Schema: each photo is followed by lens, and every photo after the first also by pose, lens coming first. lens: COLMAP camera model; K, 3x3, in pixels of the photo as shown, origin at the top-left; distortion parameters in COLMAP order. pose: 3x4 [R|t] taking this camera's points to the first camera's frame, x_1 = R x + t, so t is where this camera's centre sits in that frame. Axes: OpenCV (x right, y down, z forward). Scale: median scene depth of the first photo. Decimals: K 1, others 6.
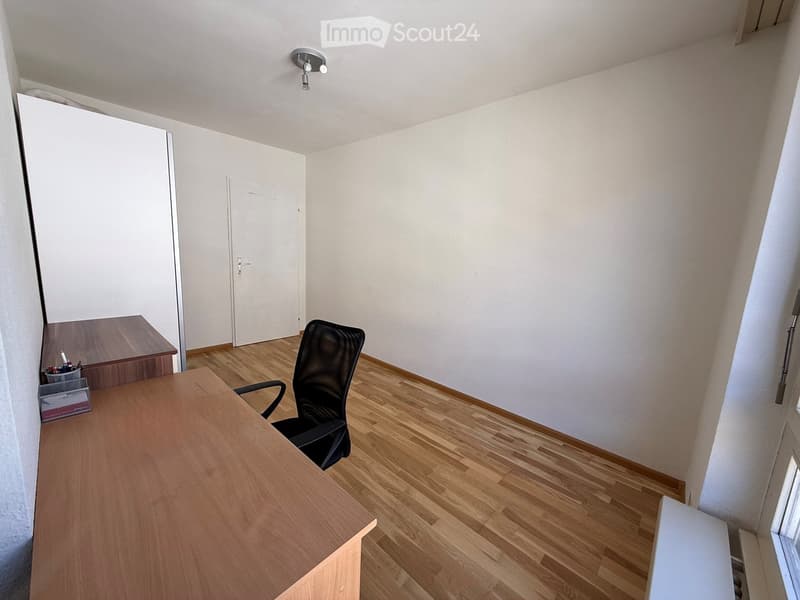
lens RADIAL K [[318.4, 0, 397.6], [0, 318.4, 301.0], [0, 0, 1]] dist [-0.000926, 0.000951]
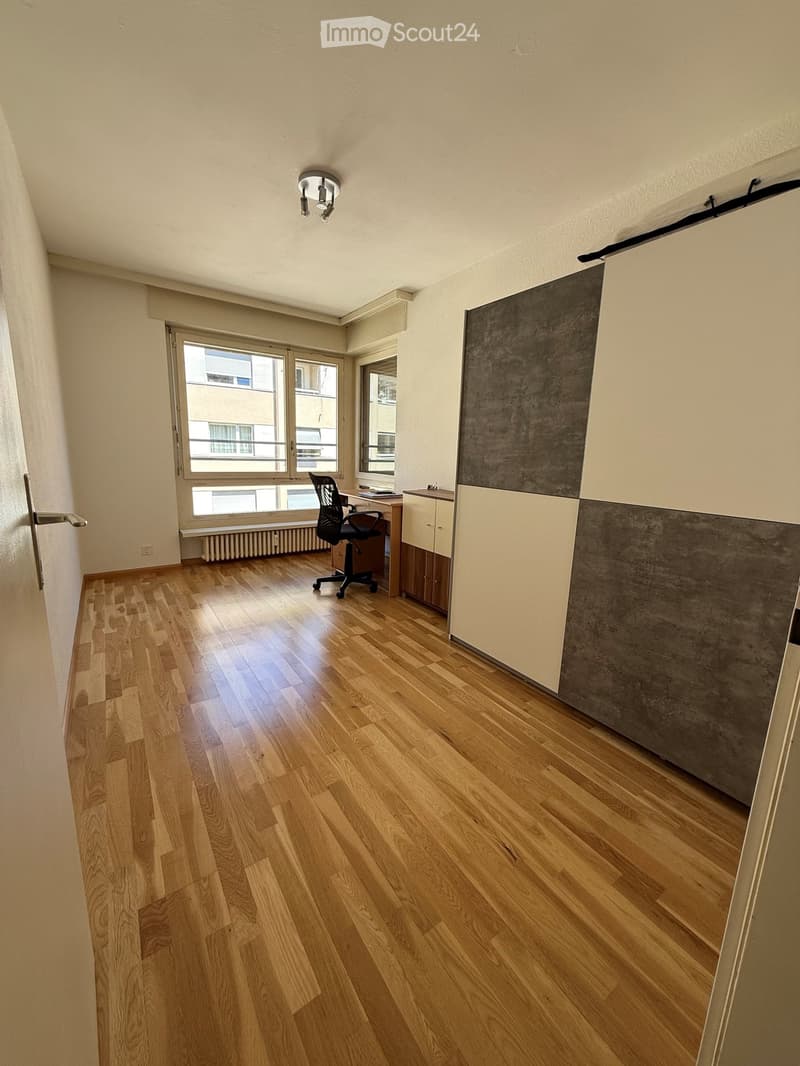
lens RADIAL K [[424.2, 0, 399.3], [0, 424.2, 530.4], [0, 0, 1]] dist [-0.000926, 0.000951]
pose [[-0.974696, -0.121442, 0.187666, -0.722749], [-0.048336, 0.934190, 0.353486, -0.319744], [-0.218244, 0.335471, -0.916422, 2.078191]]
